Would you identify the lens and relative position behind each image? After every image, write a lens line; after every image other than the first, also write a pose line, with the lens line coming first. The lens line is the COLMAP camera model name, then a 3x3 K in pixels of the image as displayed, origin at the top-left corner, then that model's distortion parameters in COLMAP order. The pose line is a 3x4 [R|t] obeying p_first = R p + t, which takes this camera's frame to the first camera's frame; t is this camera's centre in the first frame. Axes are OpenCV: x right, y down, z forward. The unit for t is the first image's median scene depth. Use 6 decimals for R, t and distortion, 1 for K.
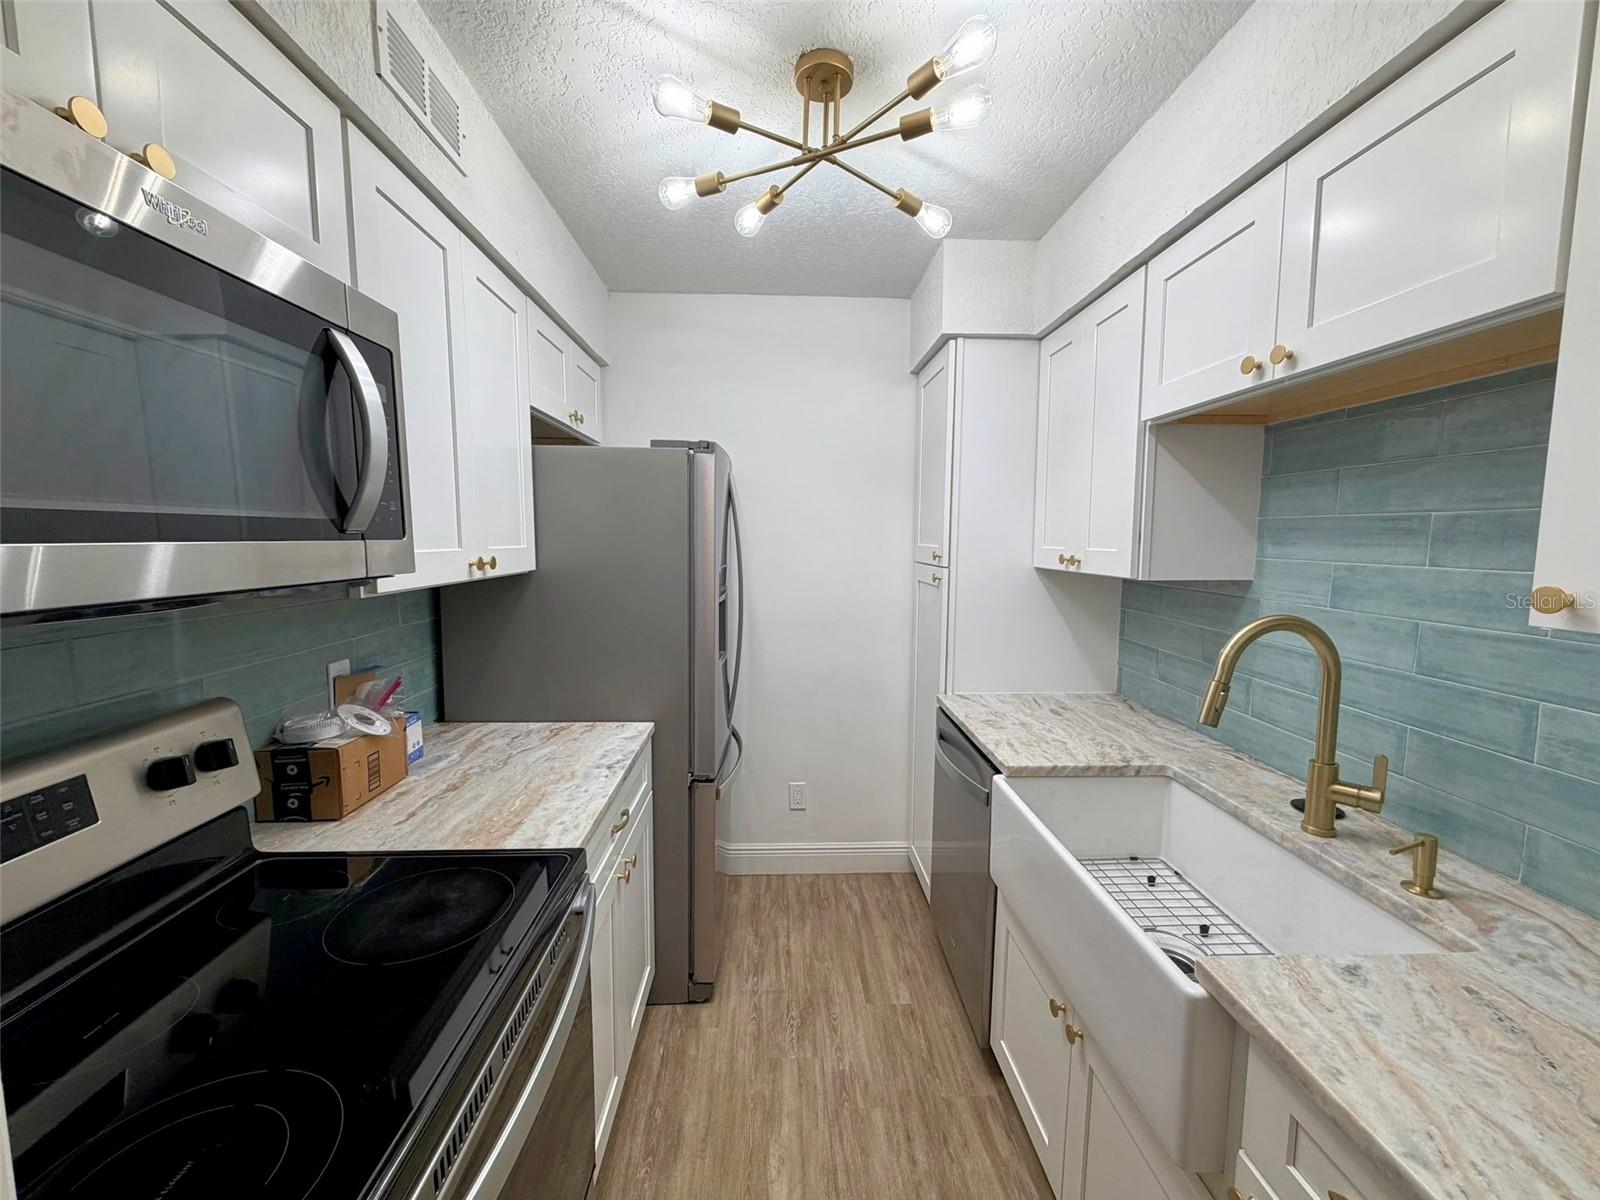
lens RADIAL K [[636.5, 0, 800.9], [0, 636.5, 599.4], [0, 0, 1]] dist [-0.001035, 0.000297]
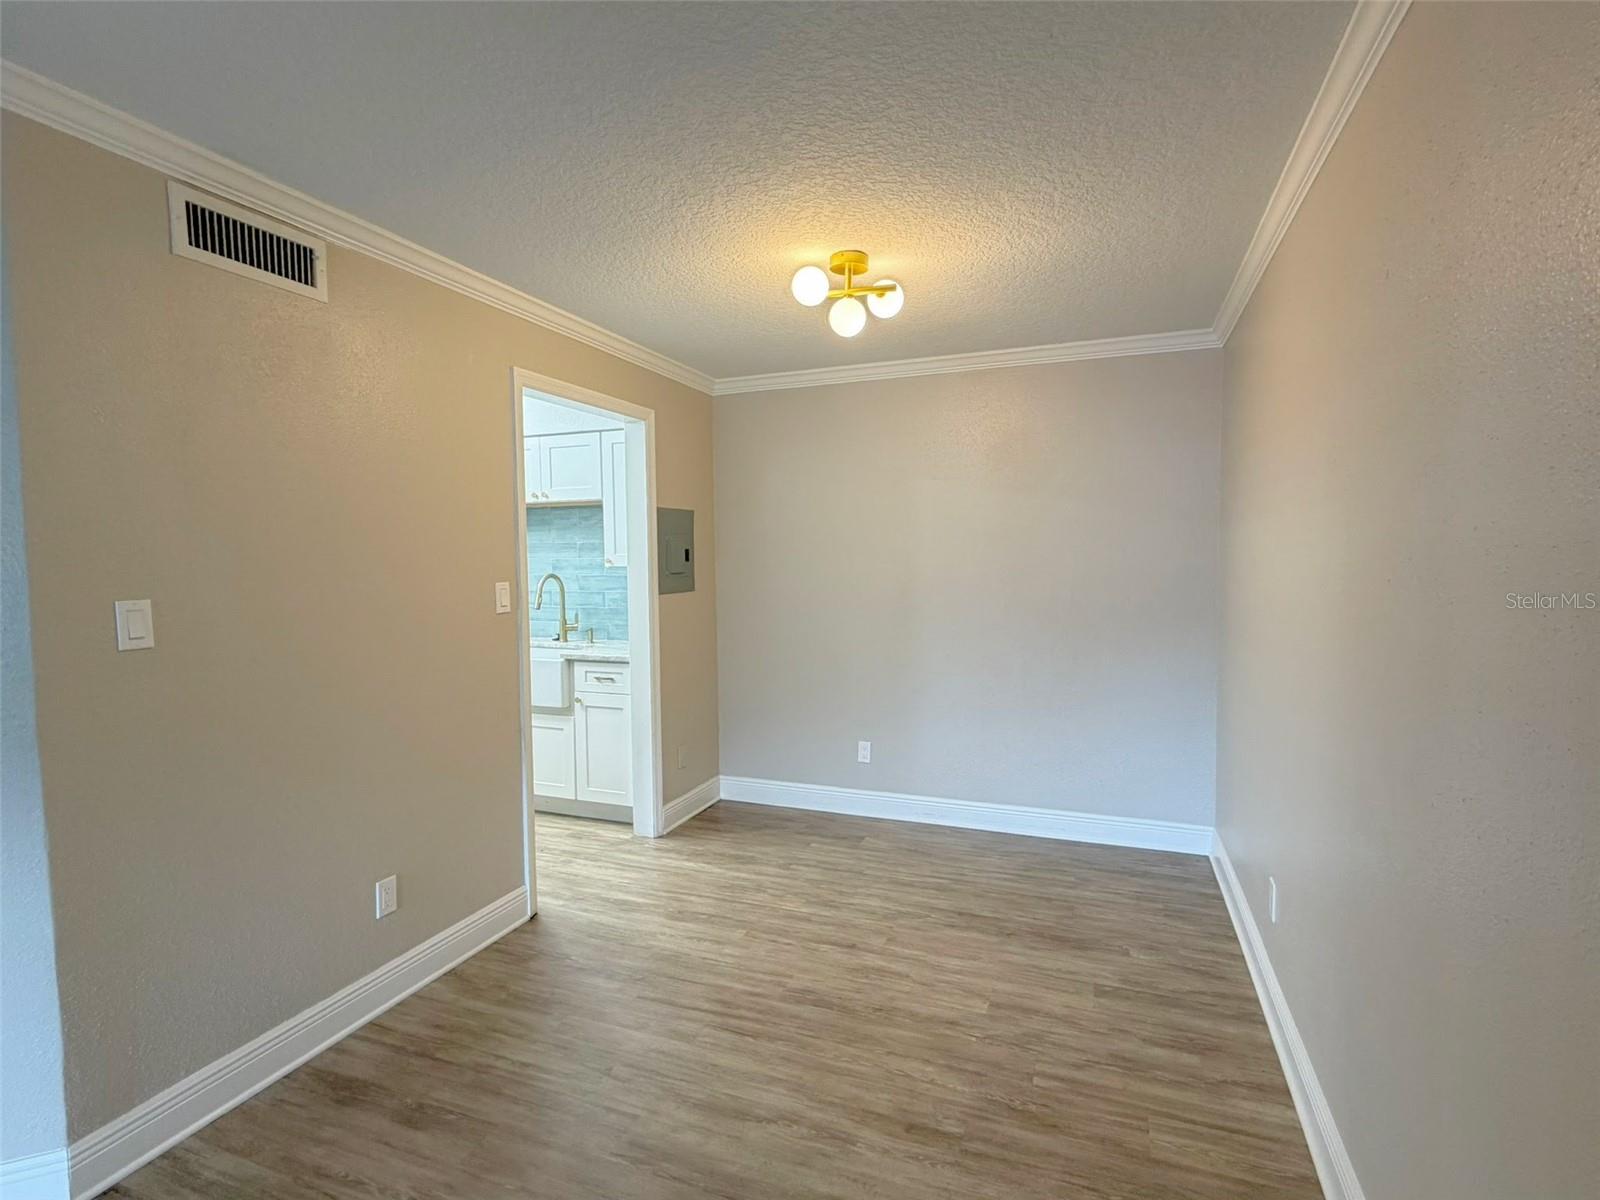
lens RADIAL K [[782.4, 0, 800.0], [0, 782.4, 600.0], [0, 0, 1]] dist [-0.000263, -0.000316]
pose [[0.396599, -0.061180, 0.915951, -1.851384], [0.100478, 0.994675, 0.022932, 0.151860], [-0.912476, 0.082938, 0.400635, -1.345324]]
